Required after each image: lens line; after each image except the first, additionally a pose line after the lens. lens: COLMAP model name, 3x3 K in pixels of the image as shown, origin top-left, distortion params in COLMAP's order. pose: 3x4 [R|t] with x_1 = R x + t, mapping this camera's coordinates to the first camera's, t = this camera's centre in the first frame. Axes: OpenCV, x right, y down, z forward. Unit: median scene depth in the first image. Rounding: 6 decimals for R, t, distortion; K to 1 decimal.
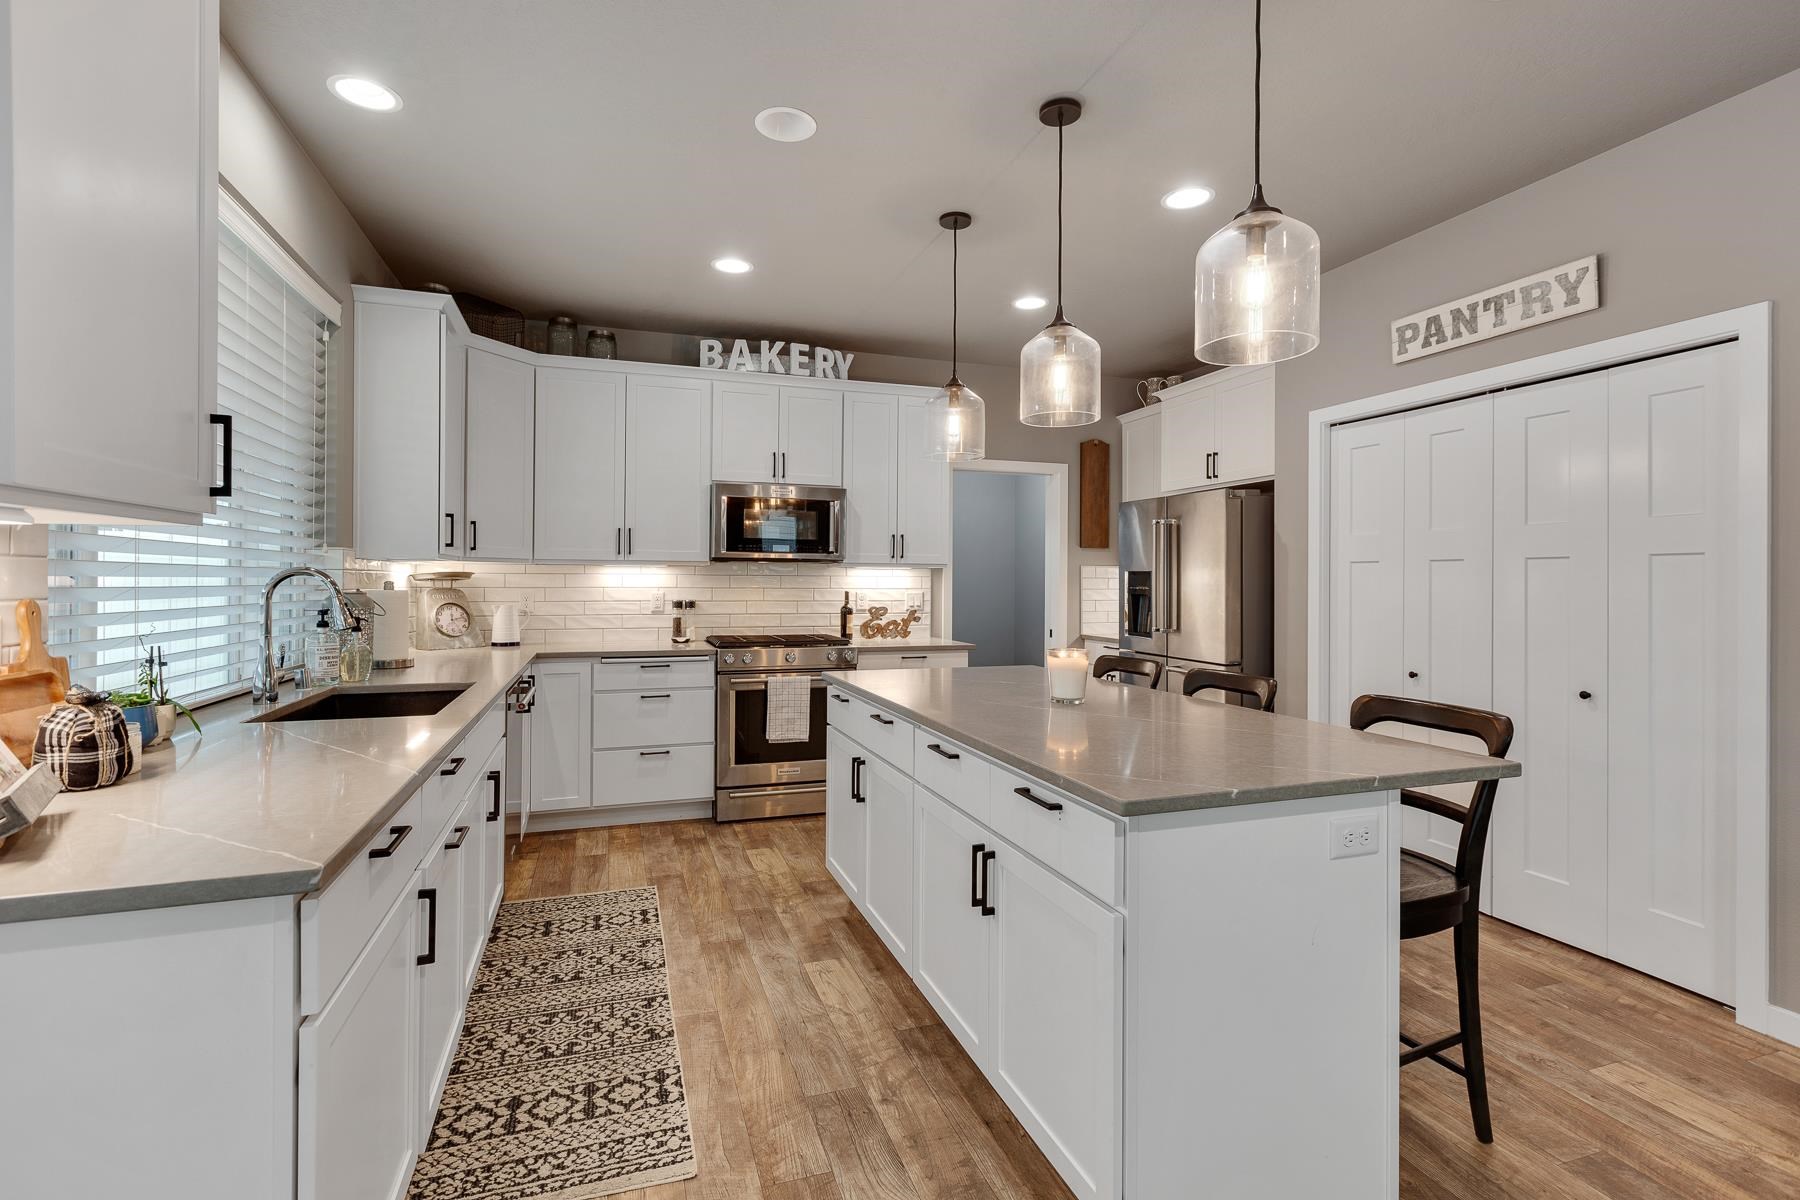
lens RADIAL K [[830.8, 0, 903.0], [0, 830.8, 579.3], [0, 0, 1]] dist [0.000142, -0.000159]
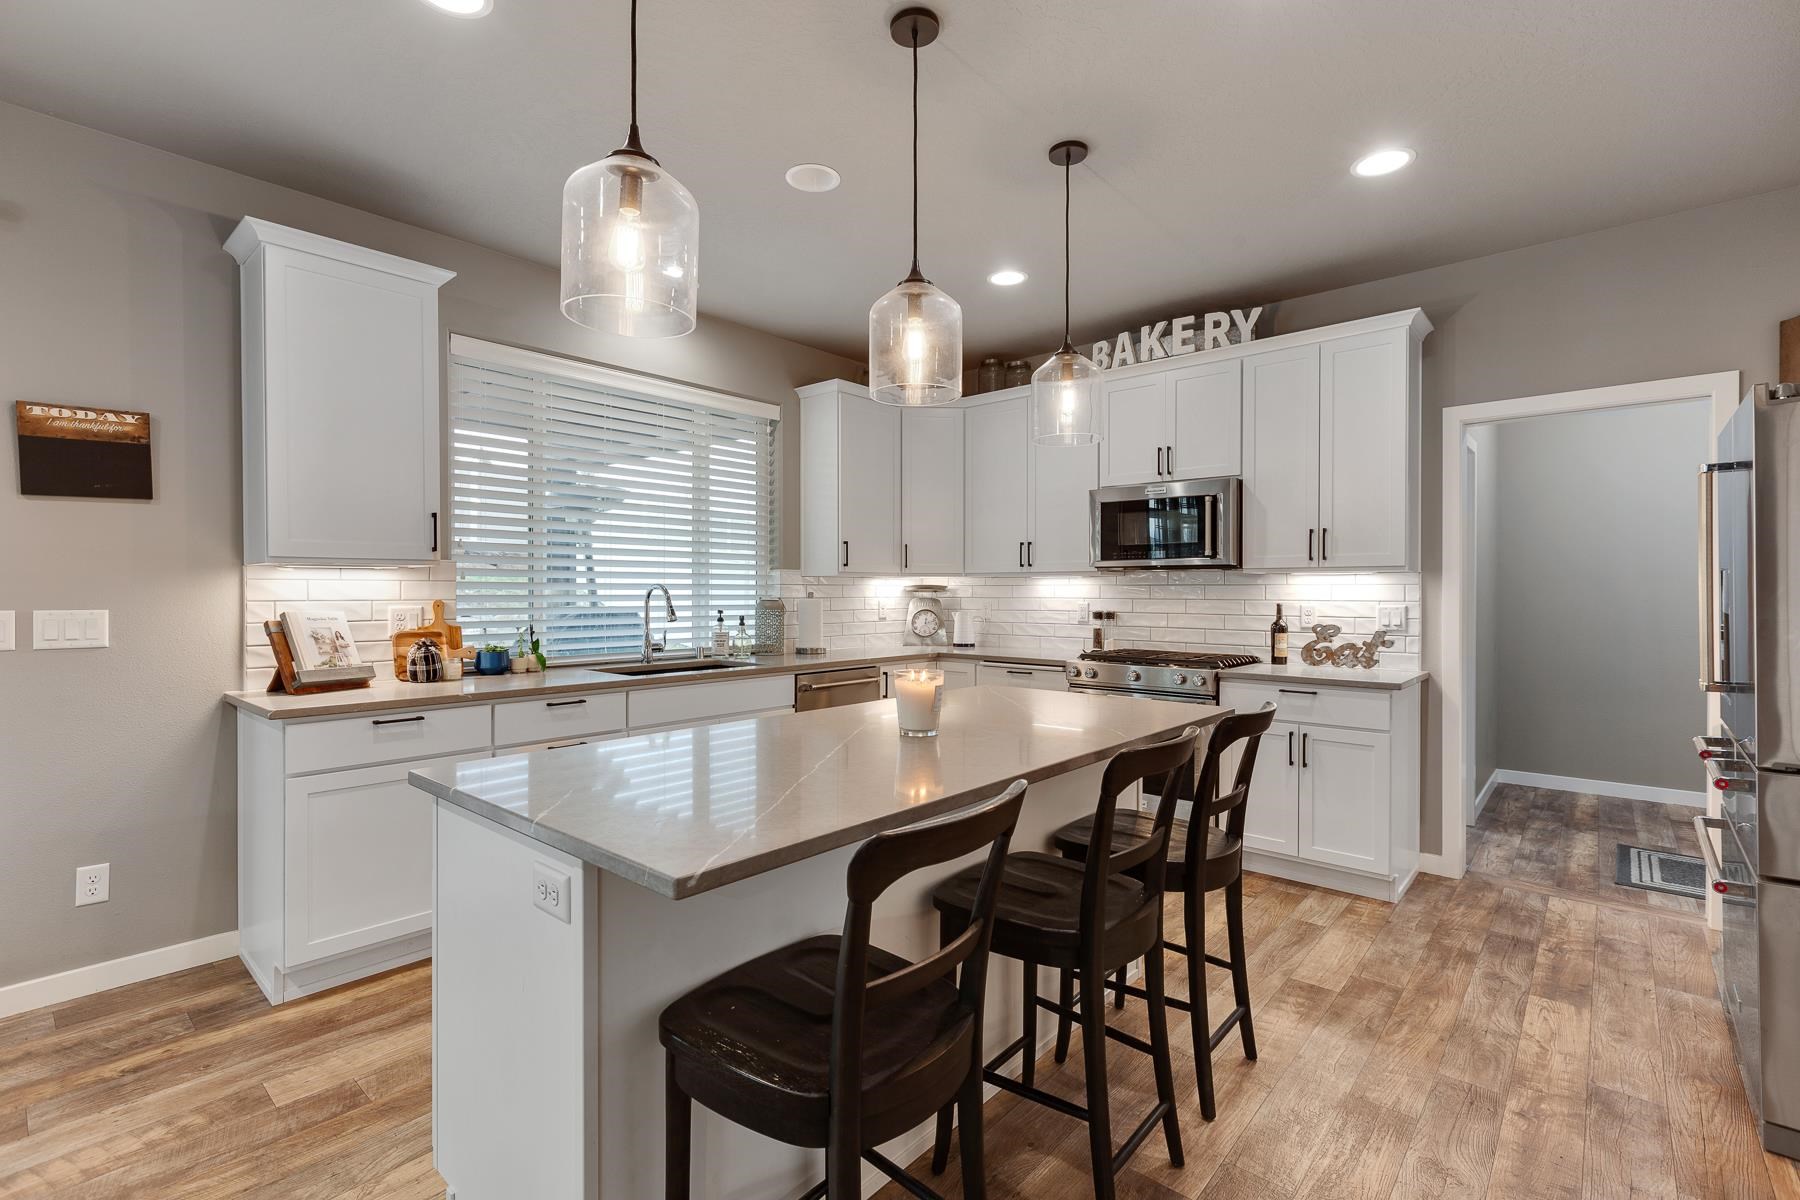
lens RADIAL K [[836.0, 0, 881.2], [0, 836.0, 590.8], [0, 0, 1]] dist [-0.001306, -0.000721]
pose [[0.469944, -0.004851, -0.882683, 0.489808], [0.004221, 0.999986, -0.003248, 0.003401], [0.882686, -0.002199, 0.469958, 0.307648]]
